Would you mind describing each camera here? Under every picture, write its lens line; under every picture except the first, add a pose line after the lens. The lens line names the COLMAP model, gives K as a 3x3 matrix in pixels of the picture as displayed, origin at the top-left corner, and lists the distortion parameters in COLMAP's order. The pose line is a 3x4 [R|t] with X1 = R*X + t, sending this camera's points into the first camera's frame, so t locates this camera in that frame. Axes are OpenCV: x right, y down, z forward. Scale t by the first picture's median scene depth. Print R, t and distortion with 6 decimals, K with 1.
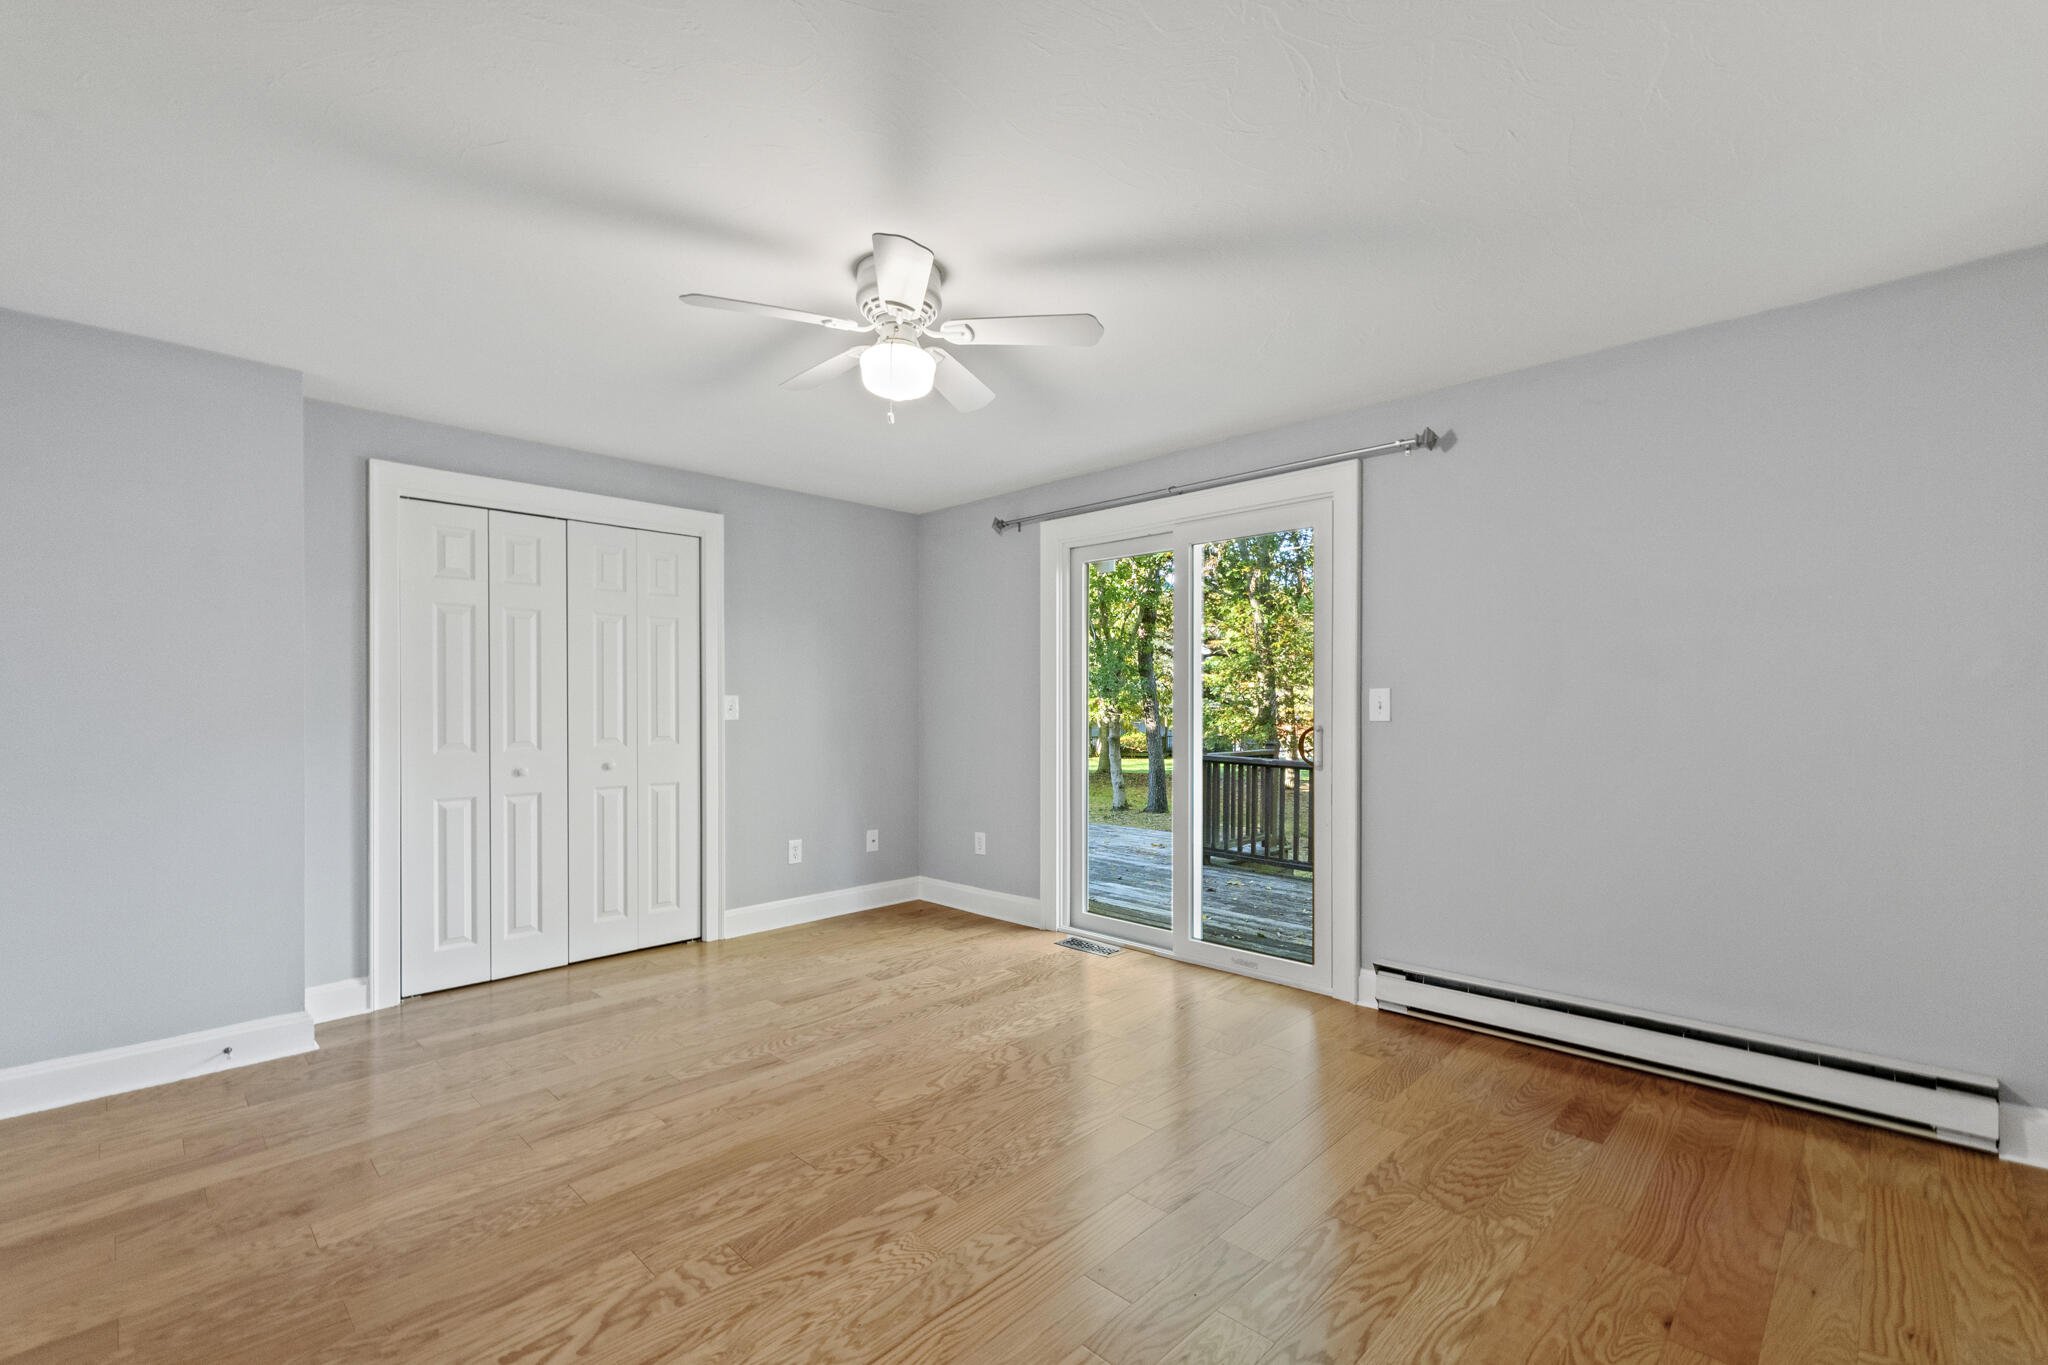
lens RADIAL K [[891.2, 0, 1026.1], [0, 891.2, 706.8], [0, 0, 1]] dist [0.003397, 0.000507]
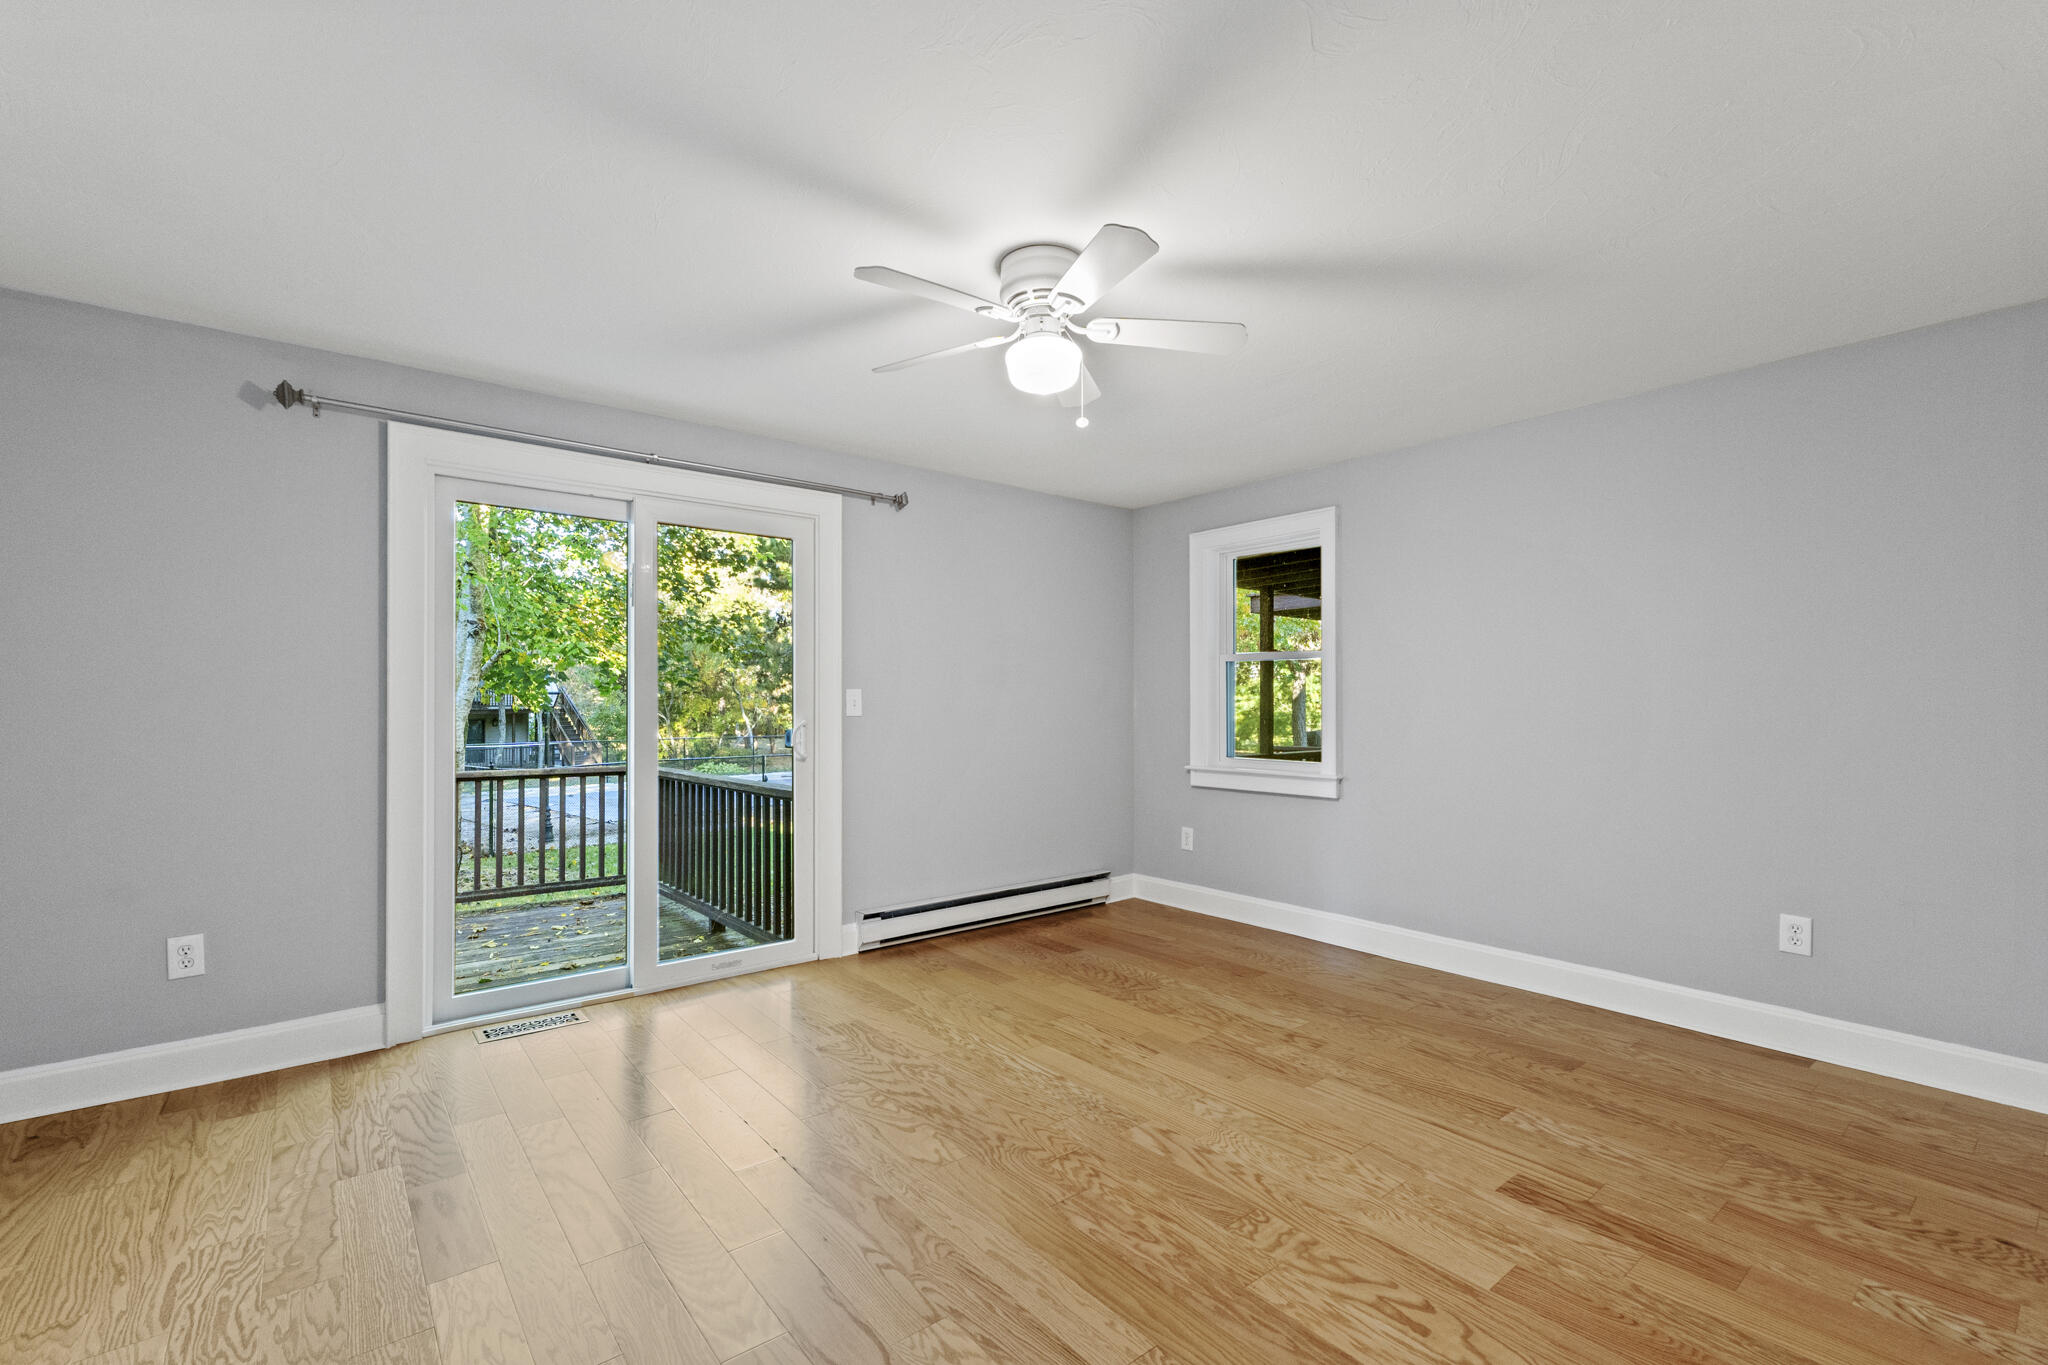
lens RADIAL K [[891.2, 0, 1026.1], [0, 891.2, 706.8], [0, 0, 1]] dist [0.003397, 0.000507]
pose [[0.114209, -0.001981, 0.993455, -0.777879], [0.001058, 0.999998, 0.001872, 0.001223], [-0.993456, 0.000838, 0.114211, 0.626258]]
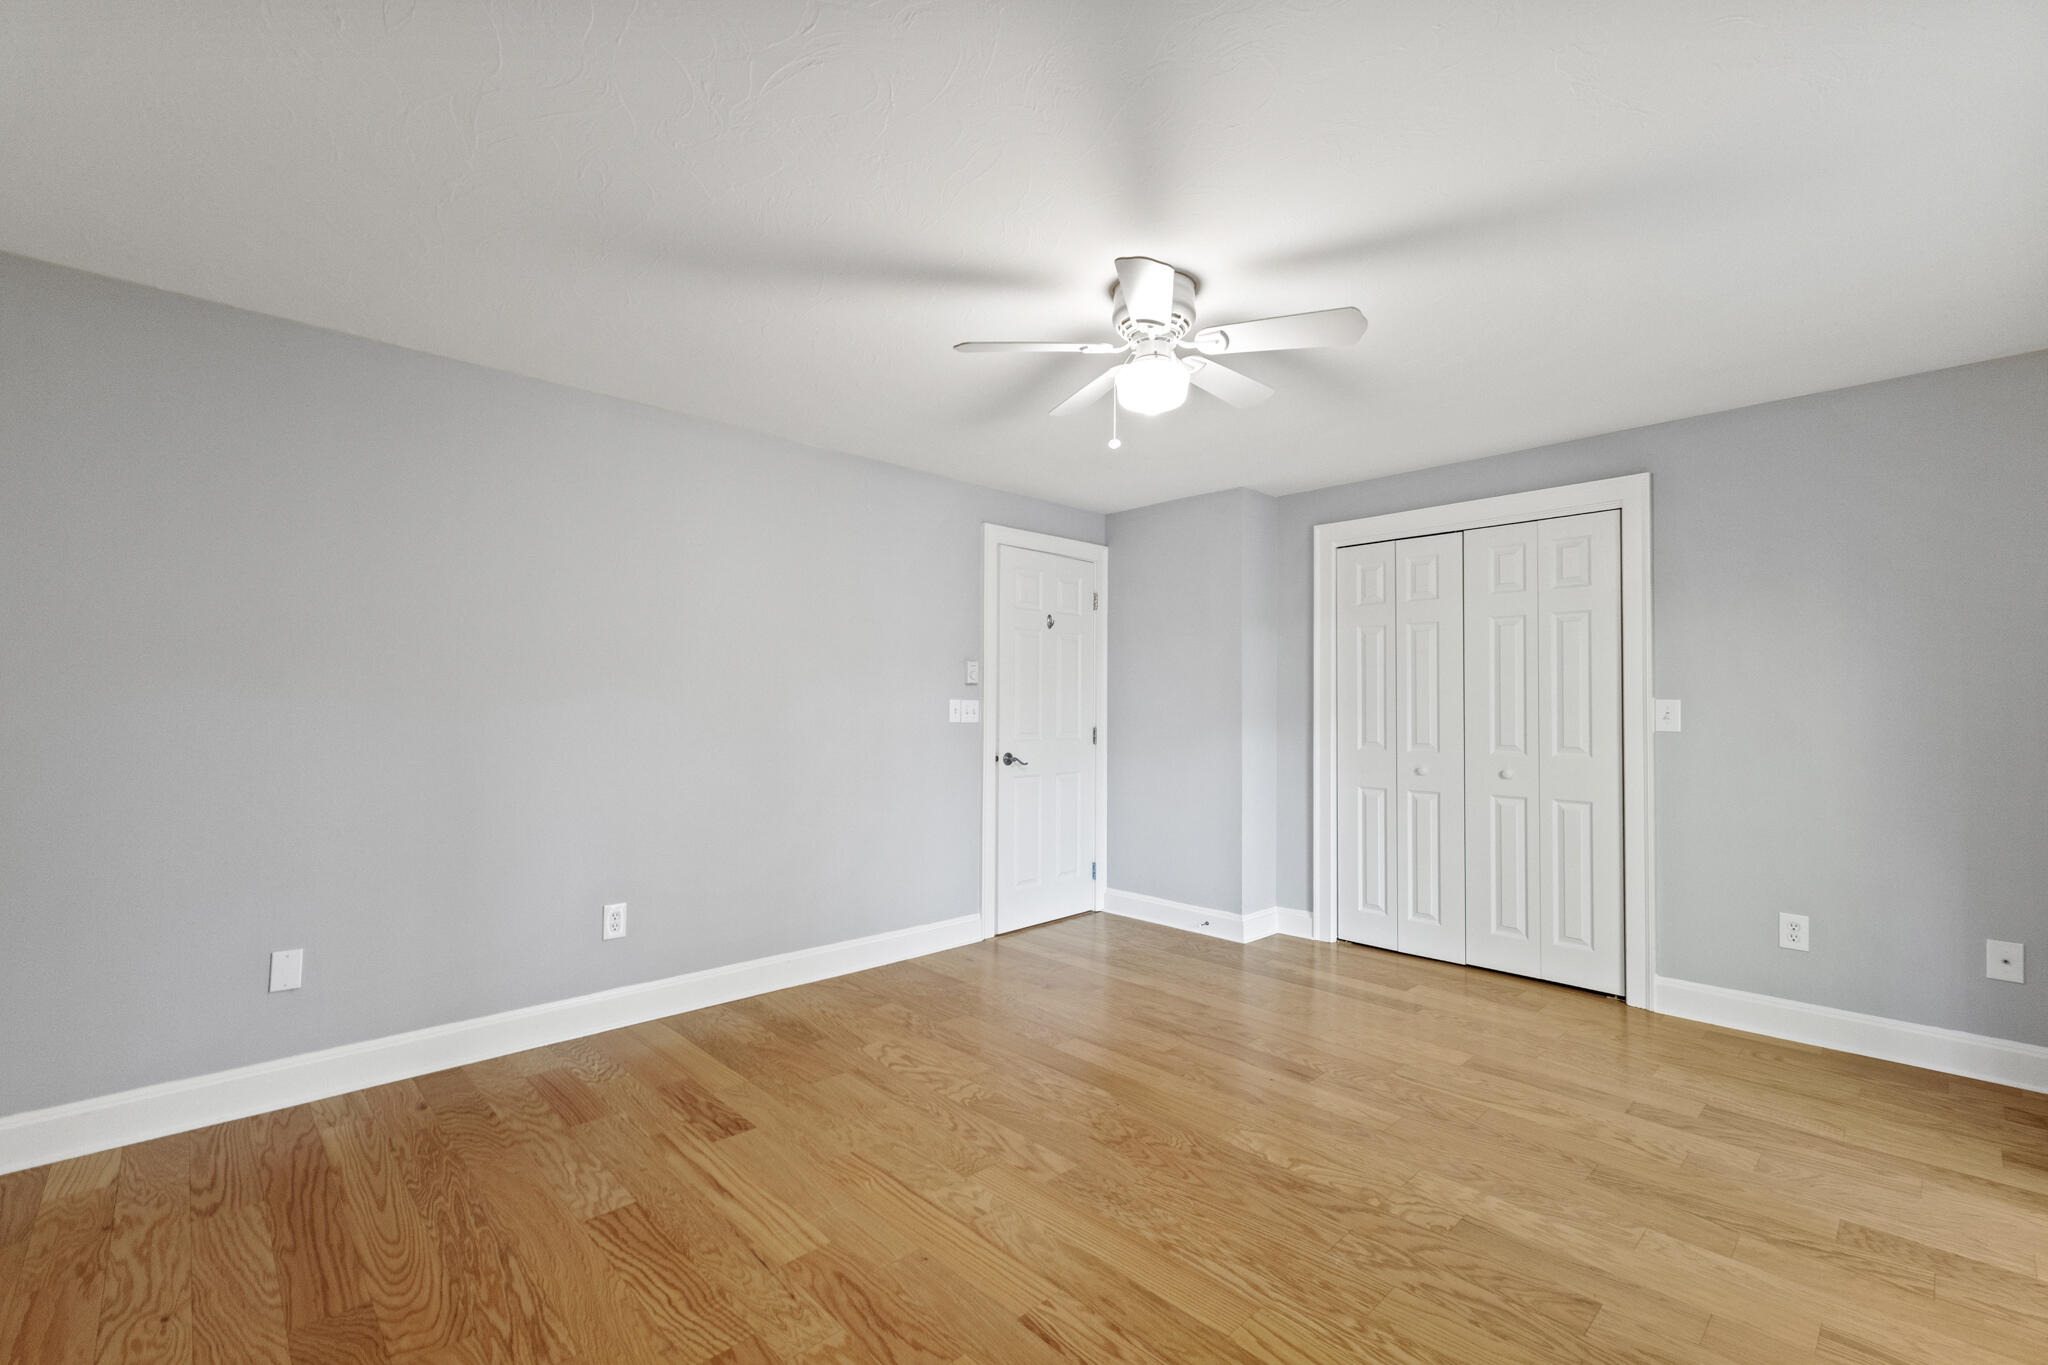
lens RADIAL K [[874.6, 0, 1022.0], [0, 874.6, 688.4], [0, 0, 1]] dist [0.006562, 0.000291]
pose [[-0.037674, -0.016956, -0.999146, 0.594295], [-0.006432, 0.999839, -0.016725, -0.008117], [0.999269, 0.005797, -0.037777, 0.614835]]
